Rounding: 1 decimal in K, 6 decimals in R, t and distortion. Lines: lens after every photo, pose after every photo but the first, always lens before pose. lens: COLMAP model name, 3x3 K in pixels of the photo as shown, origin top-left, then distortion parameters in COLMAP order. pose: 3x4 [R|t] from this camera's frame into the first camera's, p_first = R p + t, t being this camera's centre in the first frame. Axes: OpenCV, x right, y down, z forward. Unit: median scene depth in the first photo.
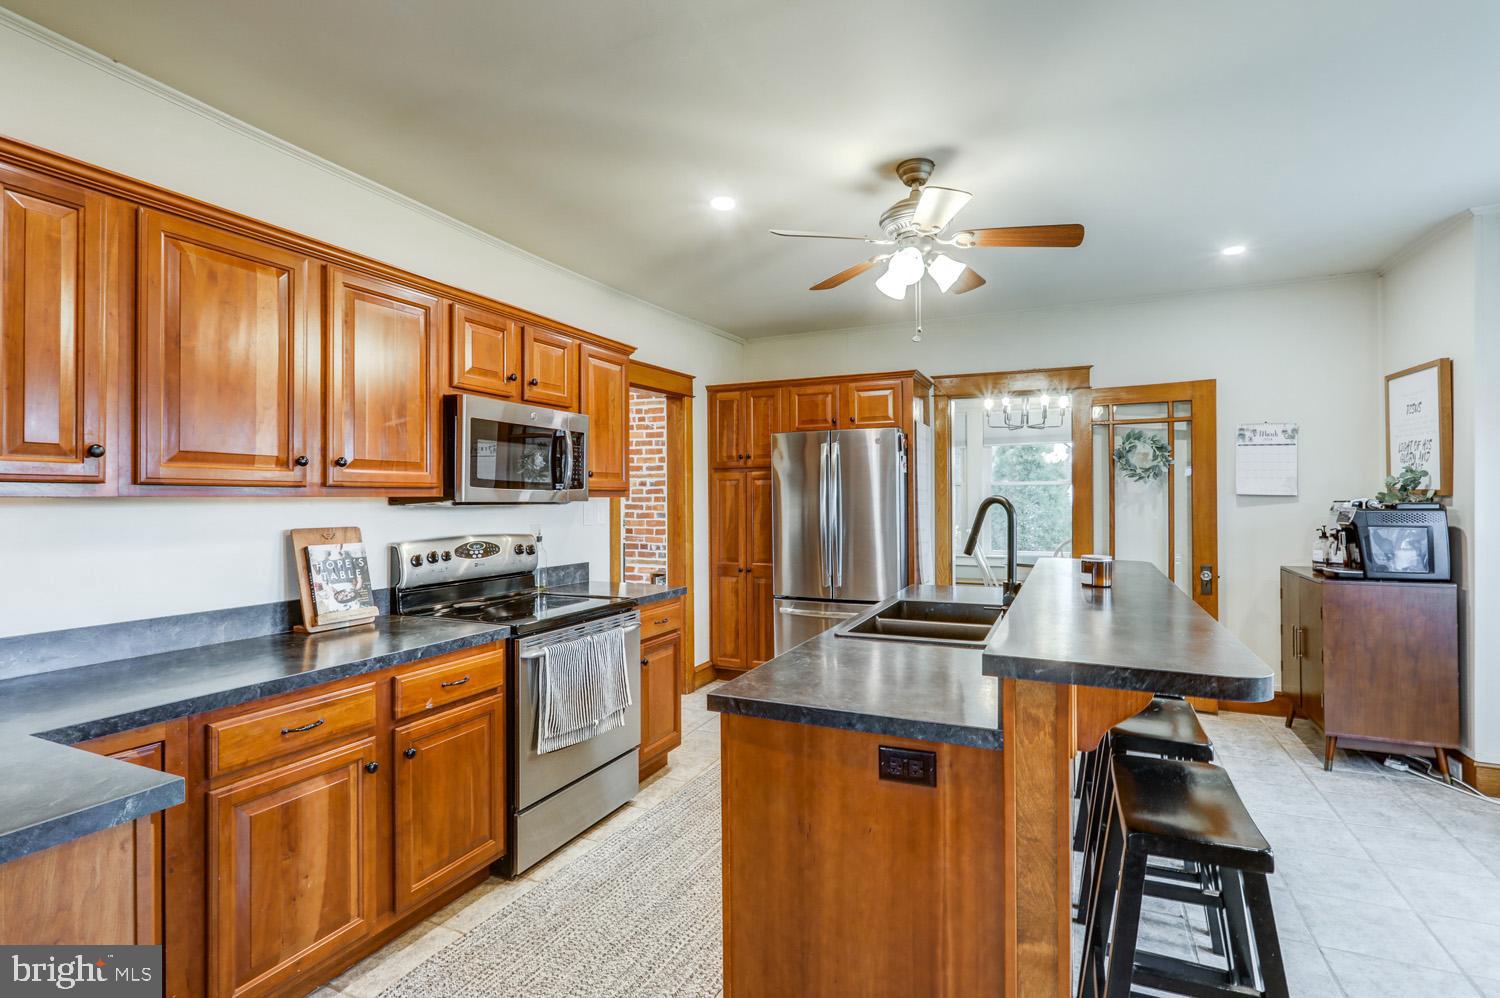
lens RADIAL K [[722.5, 0, 740.7], [0, 722.5, 496.3], [0, 0, 1]] dist [-0.002417, -0.000233]
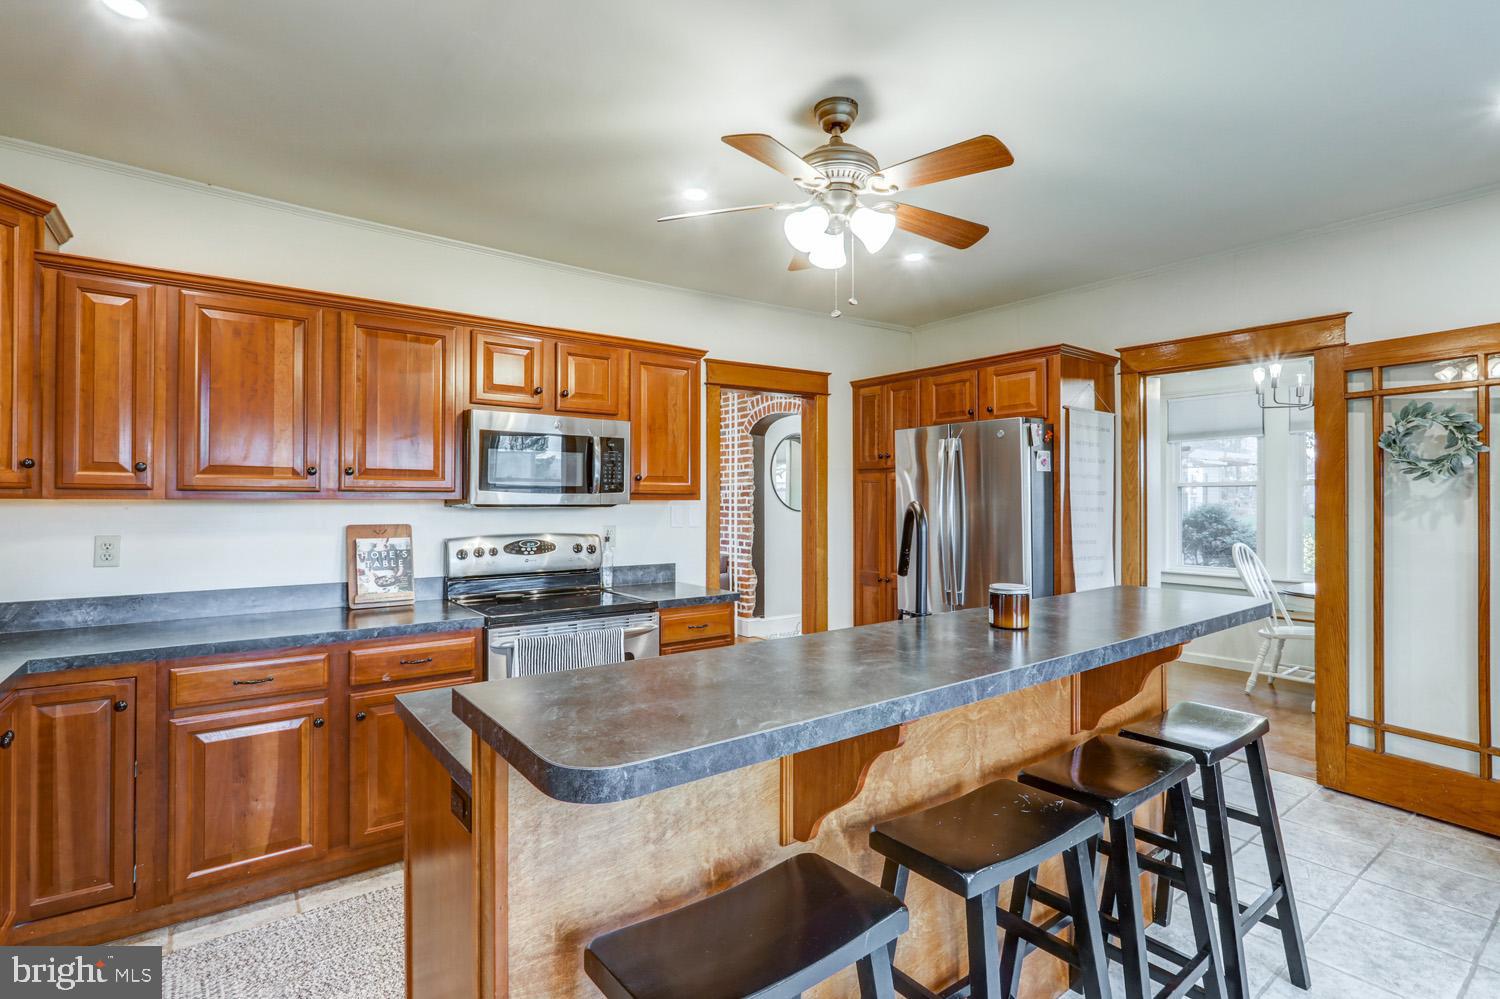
lens RADIAL K [[722.5, 0, 747.0], [0, 722.5, 497.6], [0, 0, 1]] dist [-0.002417, -0.000233]
pose [[0.881422, 0.002925, -0.472321, 0.505125], [-0.003012, 0.999995, 0.000573, -0.004285], [0.472320, 0.000918, 0.881427, 0.194939]]
